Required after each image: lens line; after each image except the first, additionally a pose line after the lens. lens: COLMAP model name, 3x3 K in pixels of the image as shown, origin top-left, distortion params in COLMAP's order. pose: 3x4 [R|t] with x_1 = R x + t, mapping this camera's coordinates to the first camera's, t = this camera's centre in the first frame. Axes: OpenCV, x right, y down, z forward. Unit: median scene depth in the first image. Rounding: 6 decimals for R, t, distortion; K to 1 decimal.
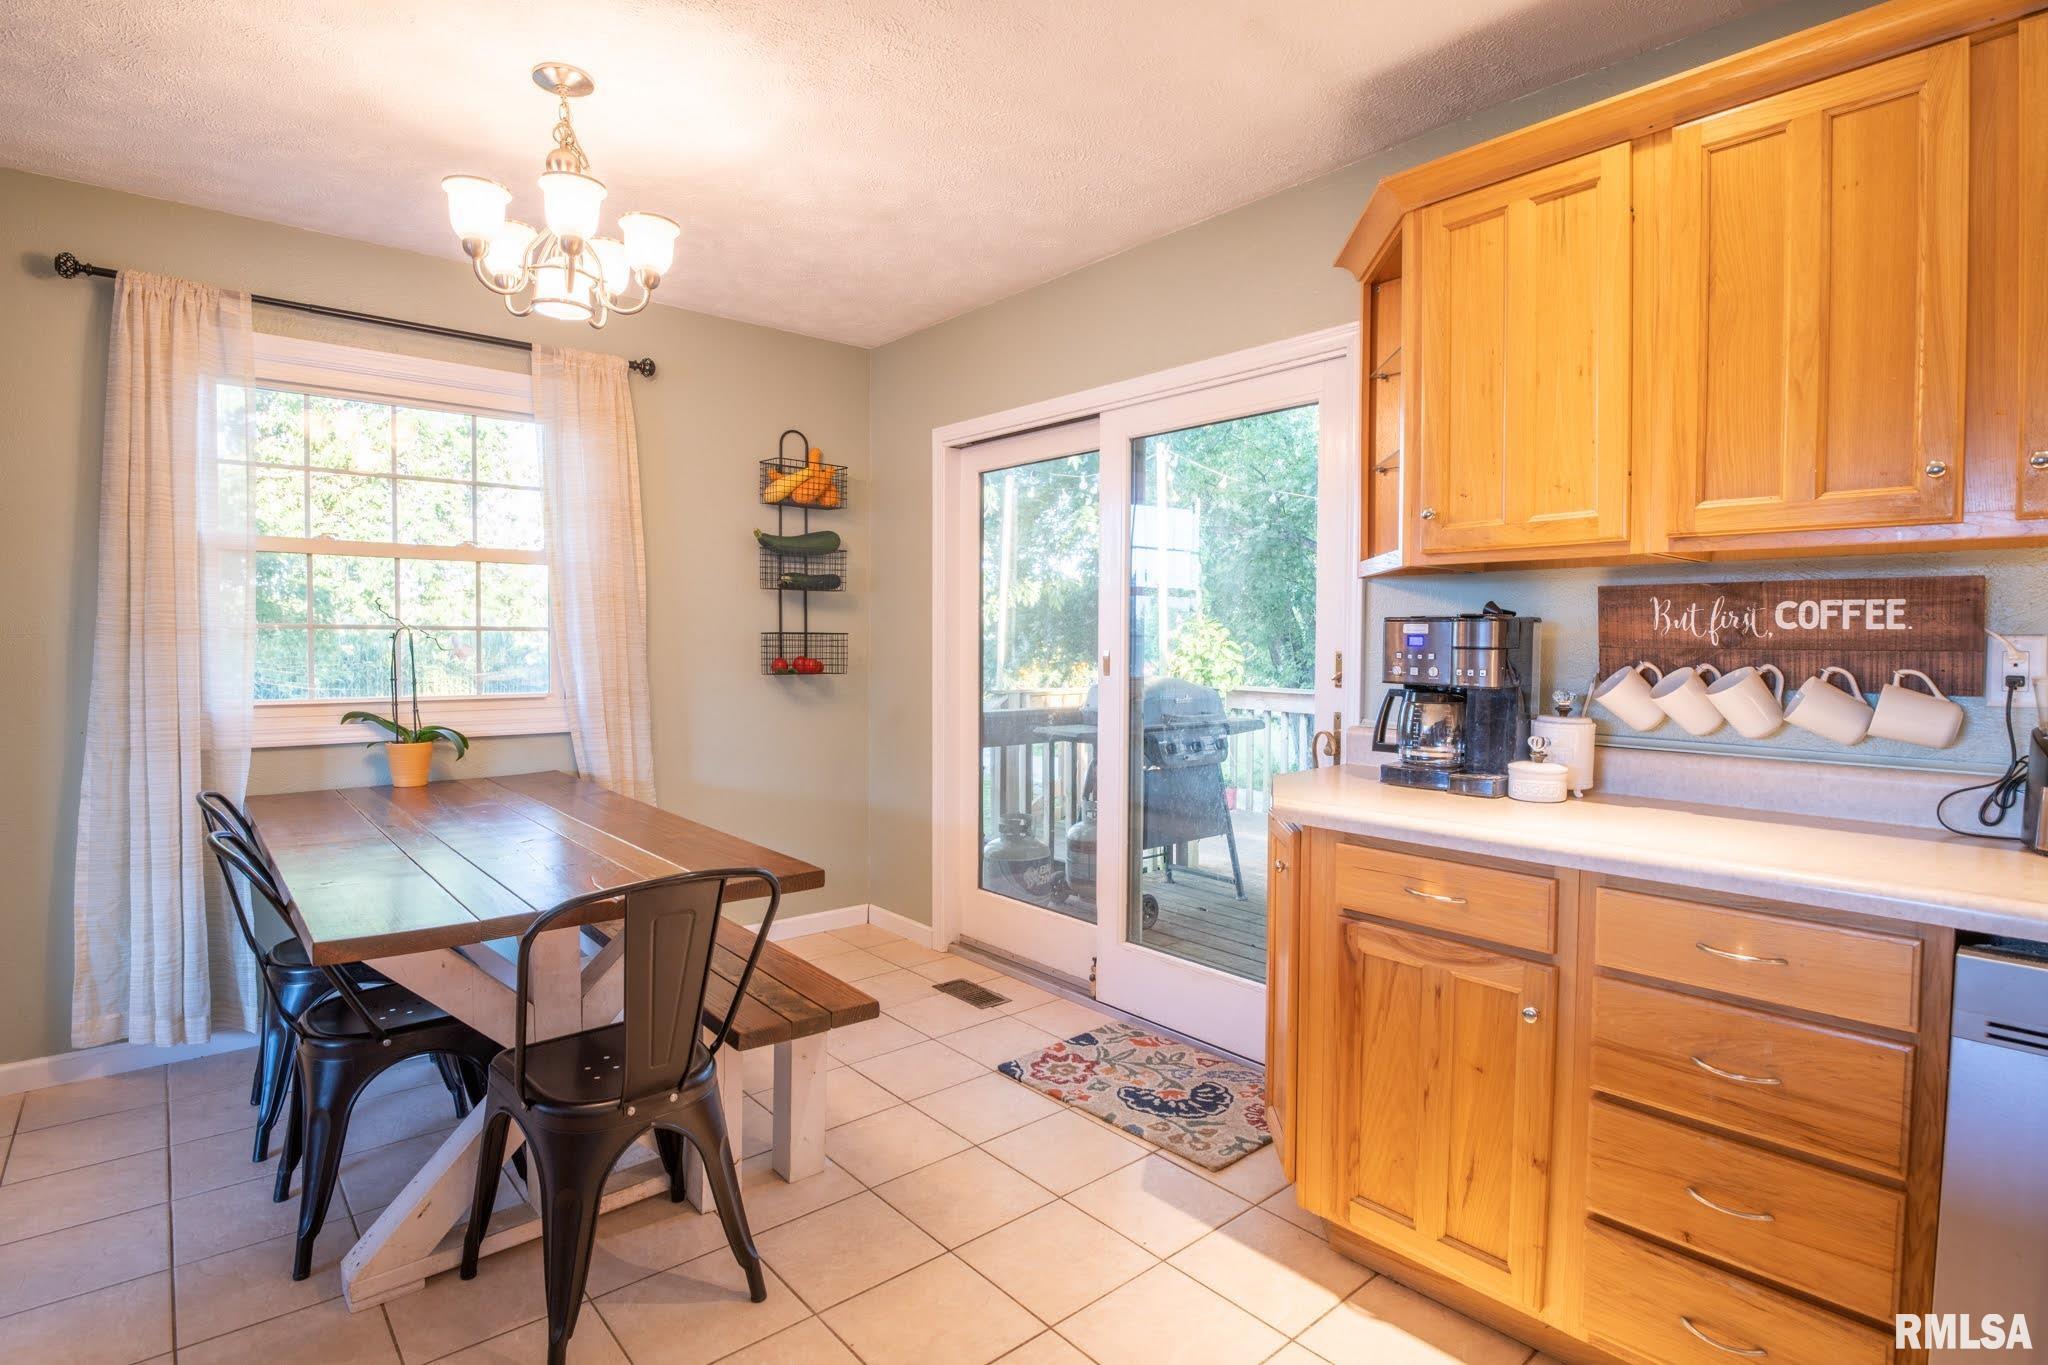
lens RADIAL K [[1026.6, 0, 1062.9], [0, 1026.6, 679.6], [0, 0, 1]] dist [-0.032839, -0.000654]
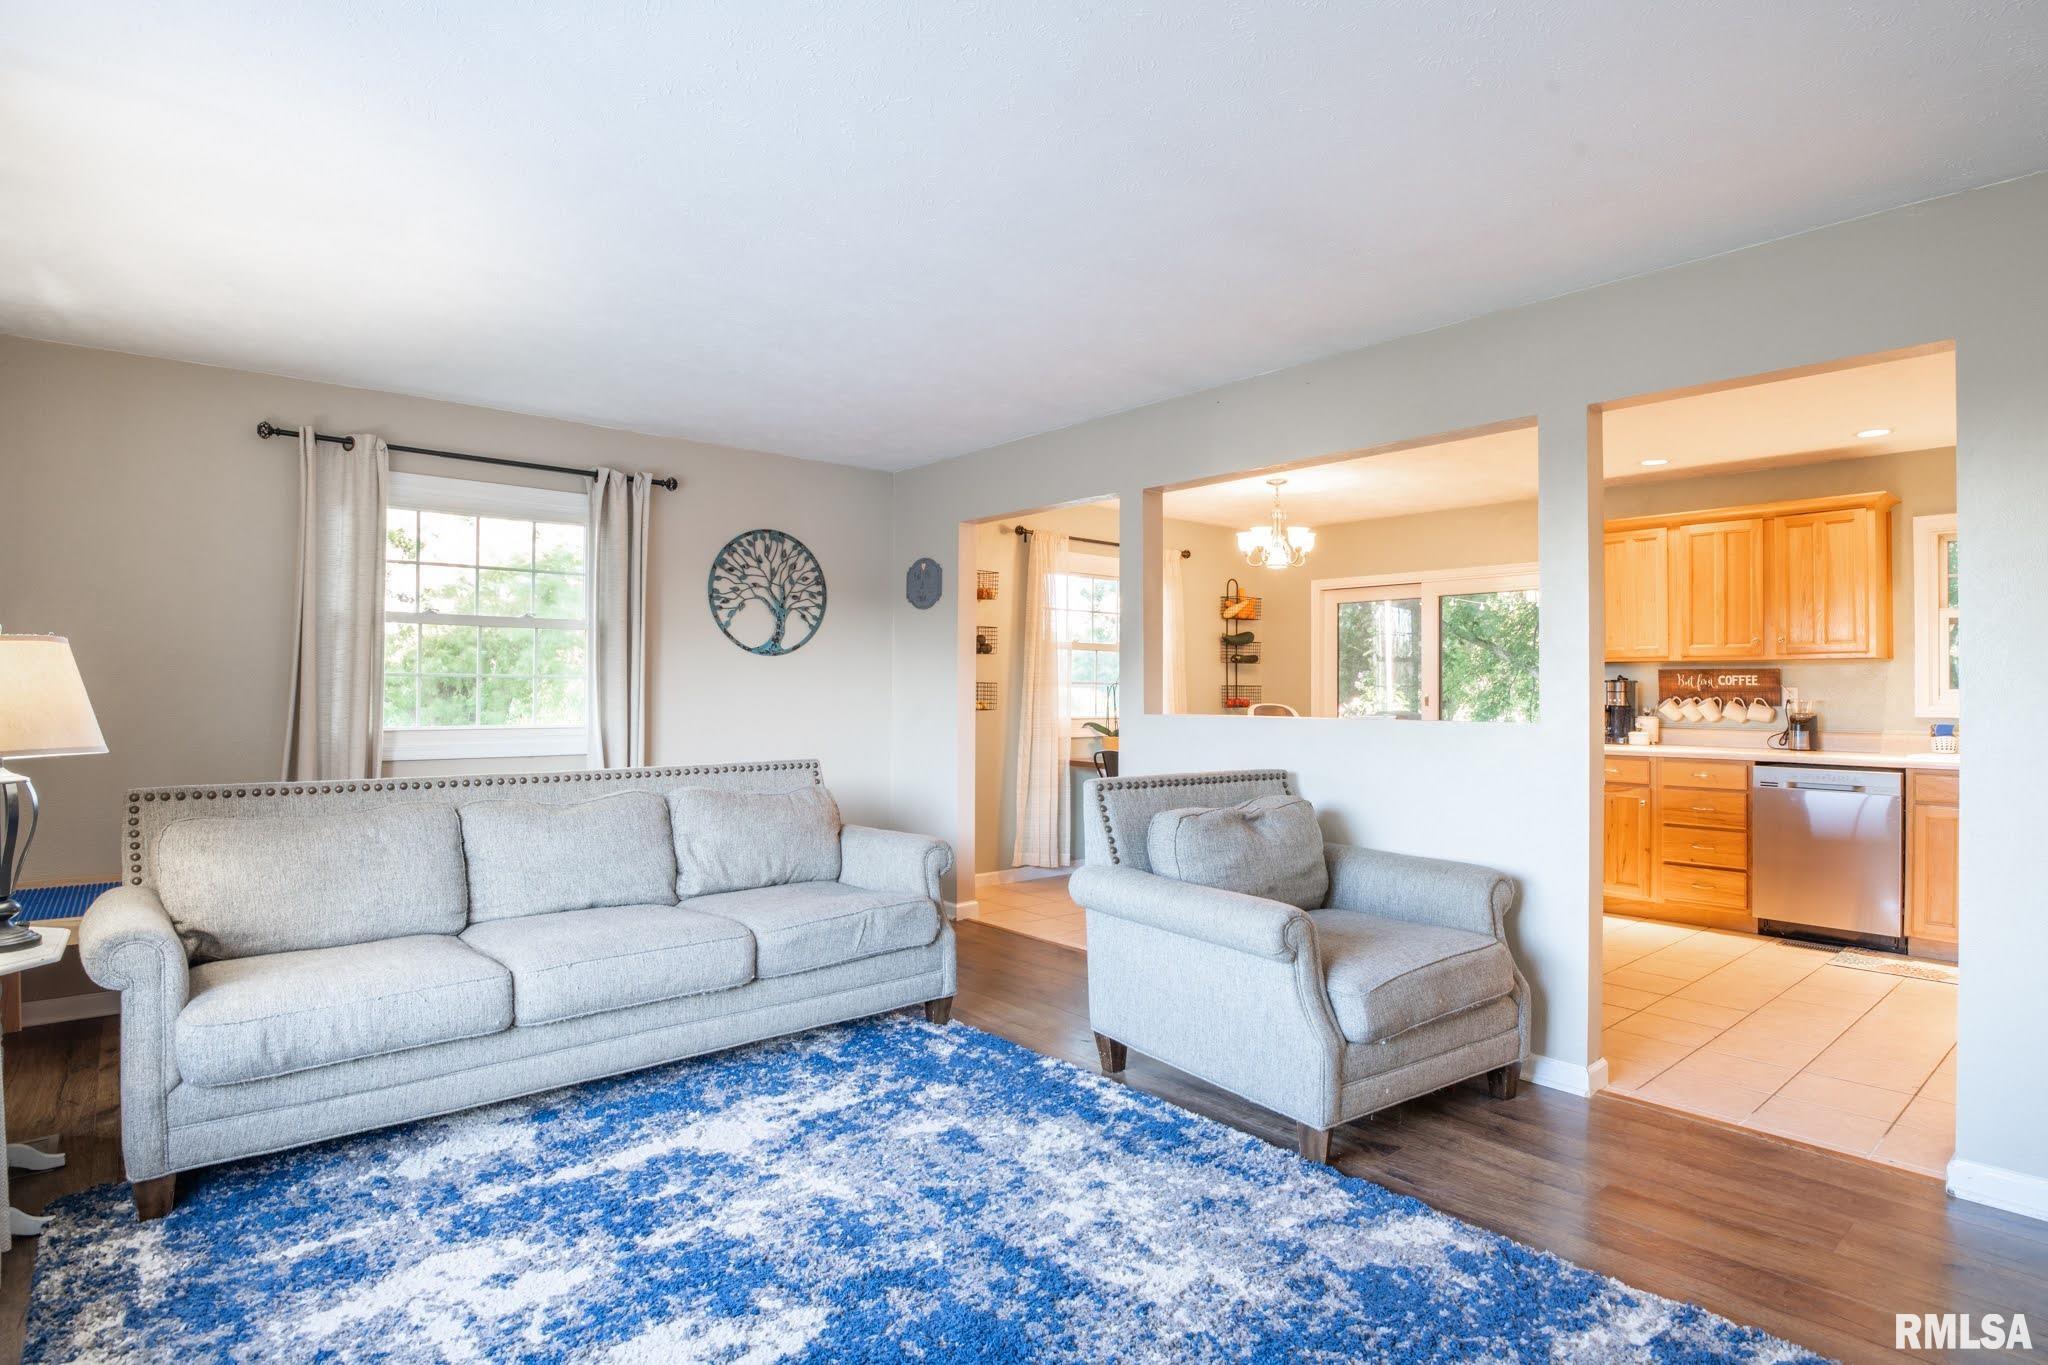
lens RADIAL K [[1026.6, 0, 1094.6], [0, 1026.6, 674.3], [0, 0, 1]] dist [-0.032839, -0.000654]
pose [[0.999968, 0.002239, -0.007705, -1.098325], [-0.002672, 0.998392, -0.056629, 0.091294], [0.007566, 0.056648, 0.998366, -1.975486]]
